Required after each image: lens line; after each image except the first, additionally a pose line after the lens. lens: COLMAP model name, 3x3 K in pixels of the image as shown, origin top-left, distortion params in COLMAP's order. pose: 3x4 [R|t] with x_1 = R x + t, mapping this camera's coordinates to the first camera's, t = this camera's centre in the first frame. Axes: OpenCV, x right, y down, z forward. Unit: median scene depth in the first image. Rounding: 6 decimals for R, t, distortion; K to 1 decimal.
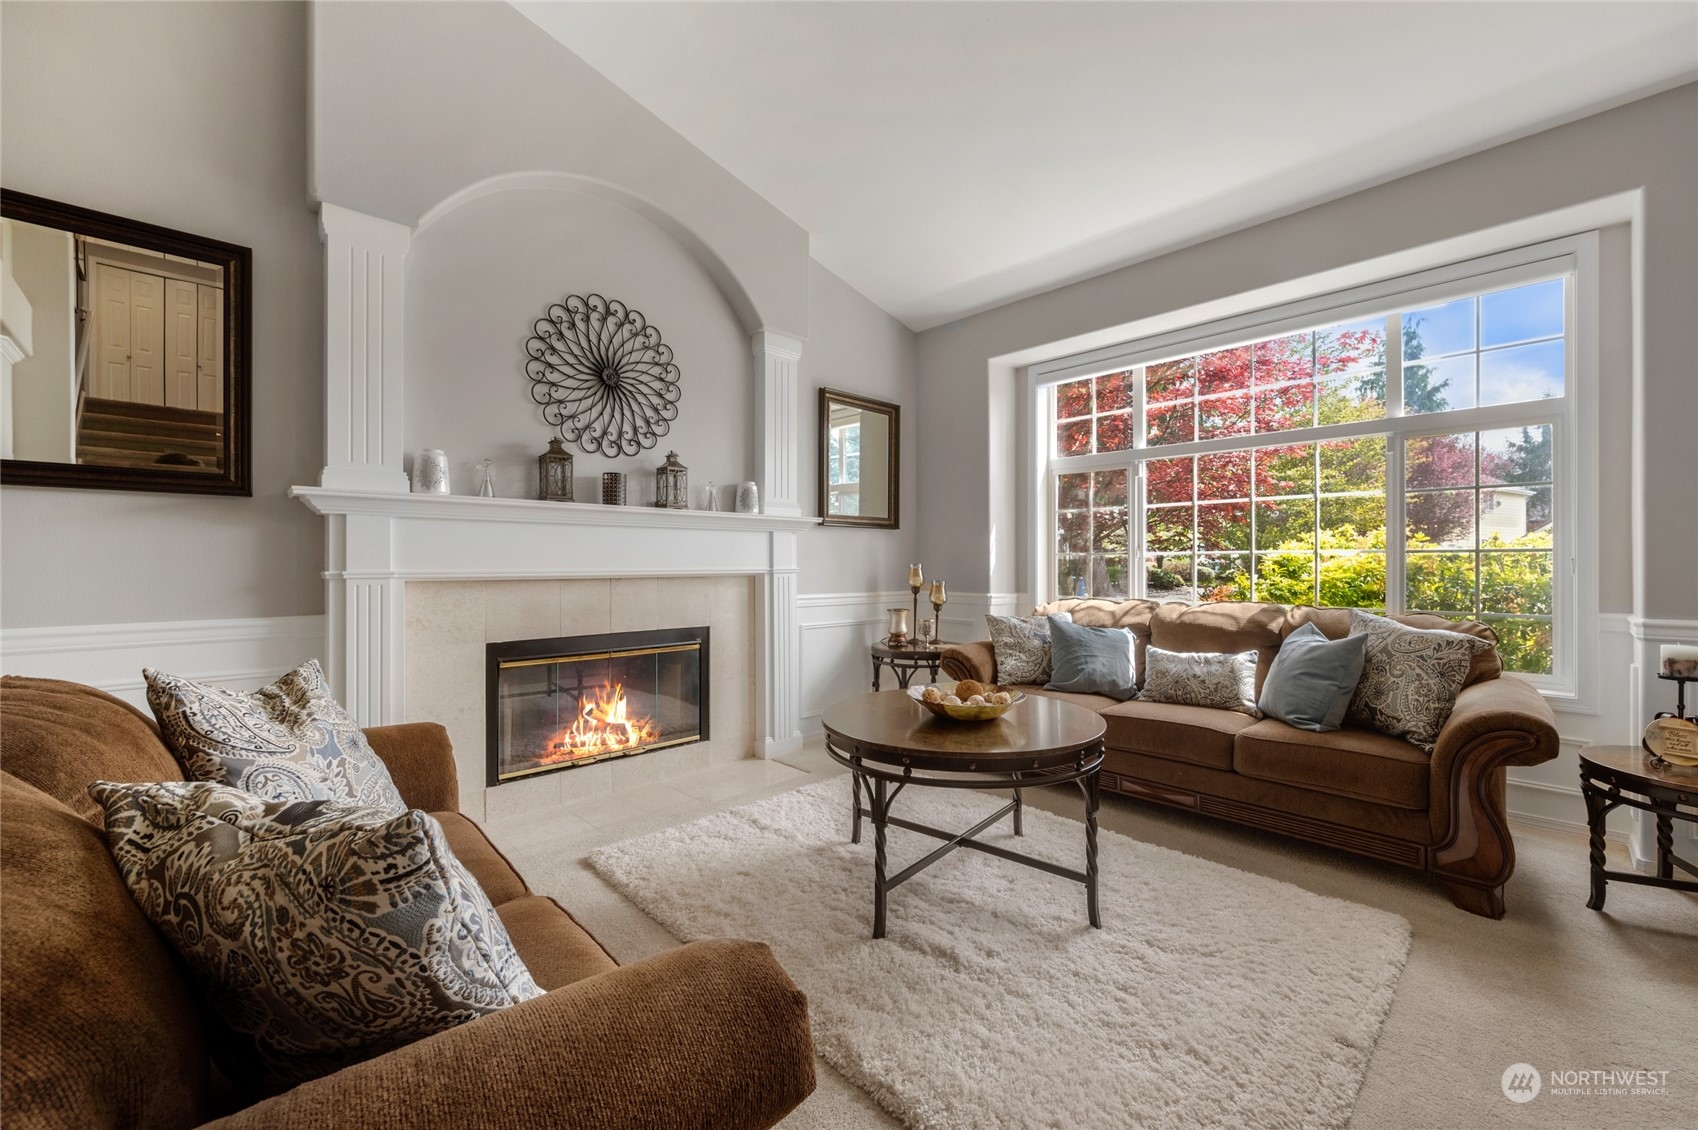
lens RADIAL K [[671.2, 0, 848.8], [0, 671.2, 565.2], [0, 0, 1]] dist [-0.002840, -0.000219]
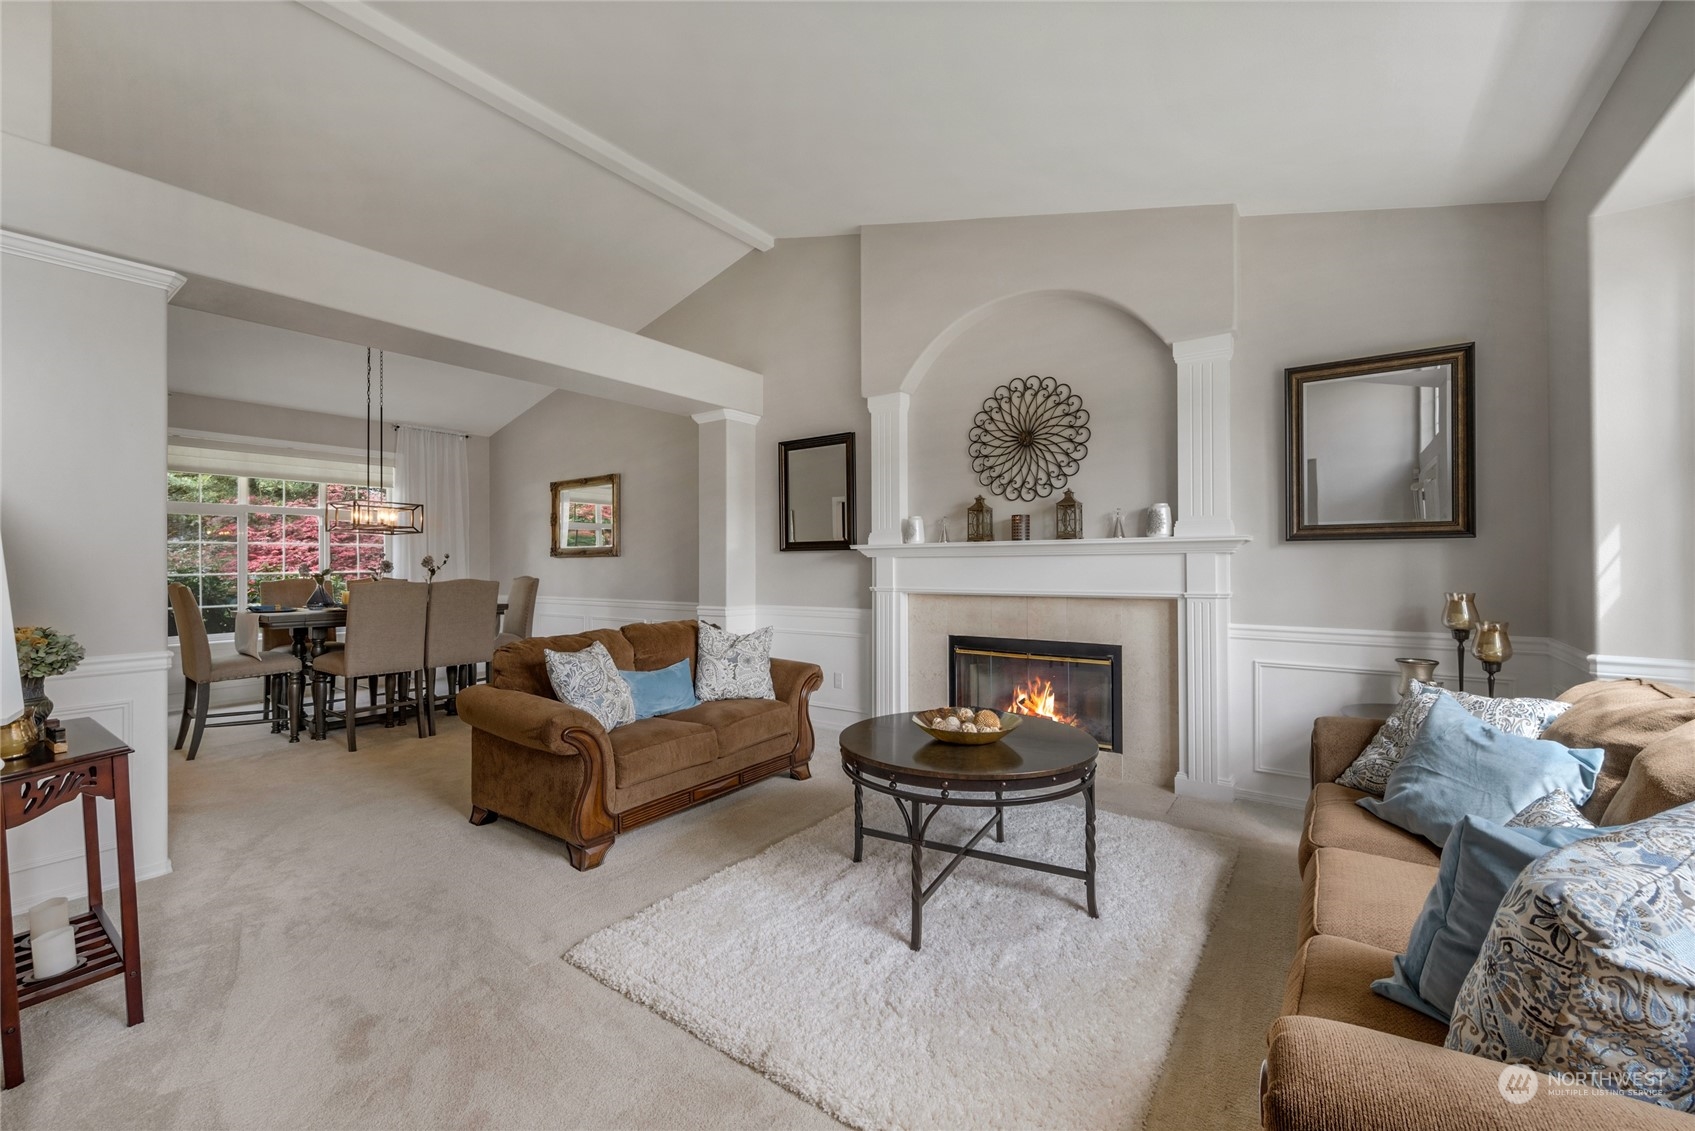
lens RADIAL K [[684.2, 0, 856.7], [0, 684.2, 563.0], [0, 0, 1]] dist [0.003517, 0.000096]
pose [[0.187005, -0.005553, -0.982343, 0.843978], [-0.000679, 0.999983, -0.005782, -0.035268], [0.982359, 0.001748, 0.186998, 0.430533]]
